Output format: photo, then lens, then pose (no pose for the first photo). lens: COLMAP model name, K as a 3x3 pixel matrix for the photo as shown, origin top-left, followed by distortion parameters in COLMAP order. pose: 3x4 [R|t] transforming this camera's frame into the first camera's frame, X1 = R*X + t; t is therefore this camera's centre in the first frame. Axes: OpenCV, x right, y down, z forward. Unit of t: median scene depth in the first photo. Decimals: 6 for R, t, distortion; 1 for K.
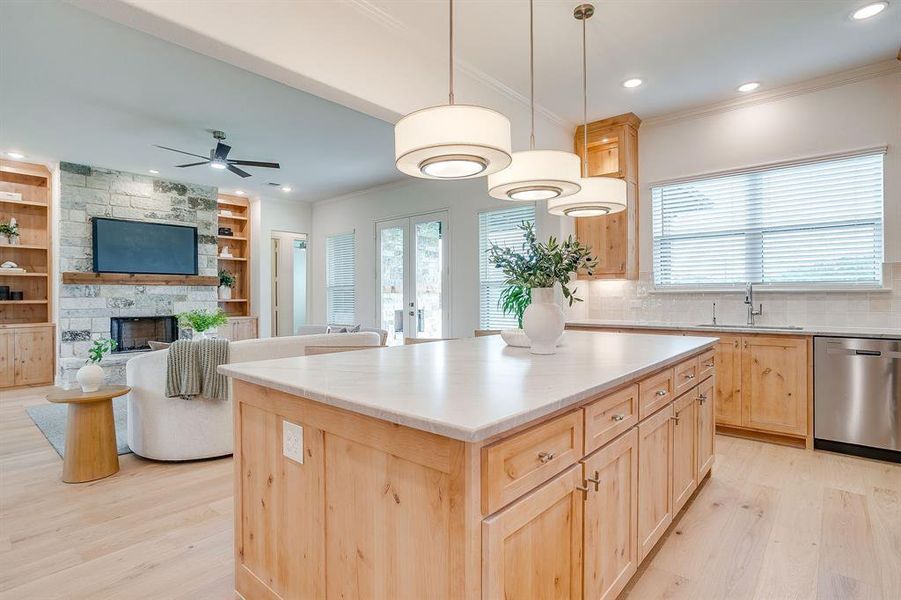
lens RADIAL K [[437.5, 0, 440.8], [0, 437.5, 295.1], [0, 0, 1]] dist [-0.040889, 0.012297]
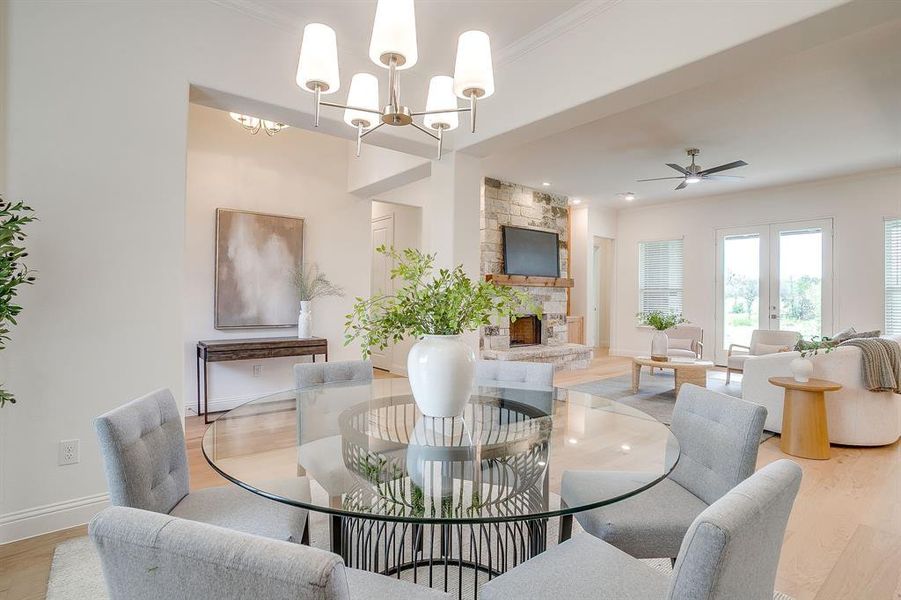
lens RADIAL K [[437.5, 0, 460.7], [0, 437.5, 288.4], [0, 0, 1]] dist [-0.040889, 0.012297]
pose [[0.984206, 0.012762, -0.176568, -0.705553], [-0.015603, 0.999770, -0.014713, 0.001419], [0.176340, 0.017235, 0.984178, -0.144385]]
